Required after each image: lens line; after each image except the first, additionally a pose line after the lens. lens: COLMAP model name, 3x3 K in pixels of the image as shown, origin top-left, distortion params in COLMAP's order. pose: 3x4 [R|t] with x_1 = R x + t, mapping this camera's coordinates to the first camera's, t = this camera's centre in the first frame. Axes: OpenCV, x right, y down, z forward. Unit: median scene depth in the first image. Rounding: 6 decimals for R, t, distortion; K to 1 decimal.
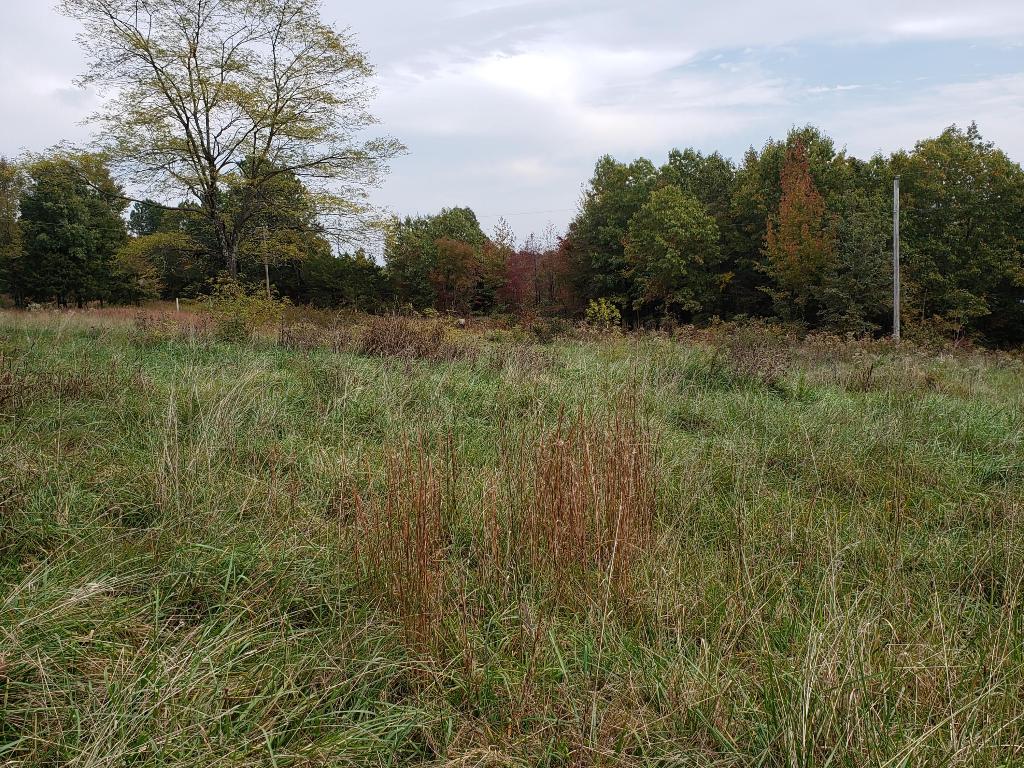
lens RADIAL K [[1026.6, 0, 511.1], [0, 1026.6, 377.1], [0, 0, 1]] dist [-0.022941, 0.000000]
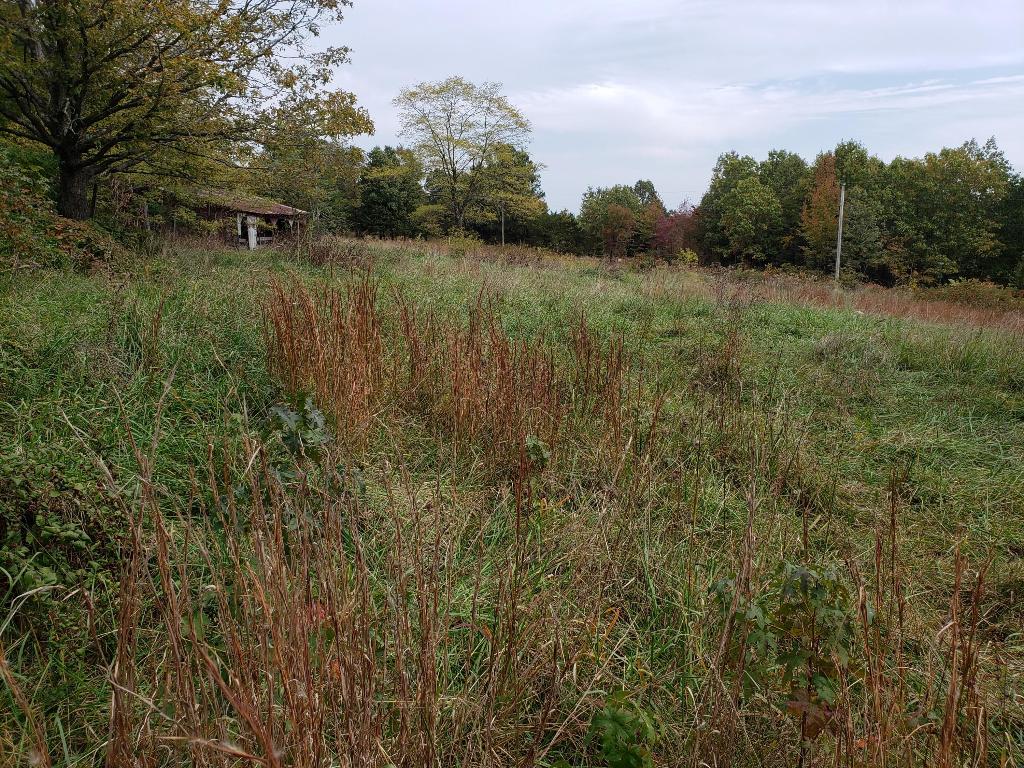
lens RADIAL K [[1026.6, 0, 513.1], [0, 1026.6, 387.6], [0, 0, 1]] dist [-0.022941, 0.000000]
pose [[0.958950, 0.086737, -0.269983, 0.245480], [-0.068625, 0.994756, 0.075837, 0.034213], [0.275145, -0.054196, 0.959874, -0.576053]]
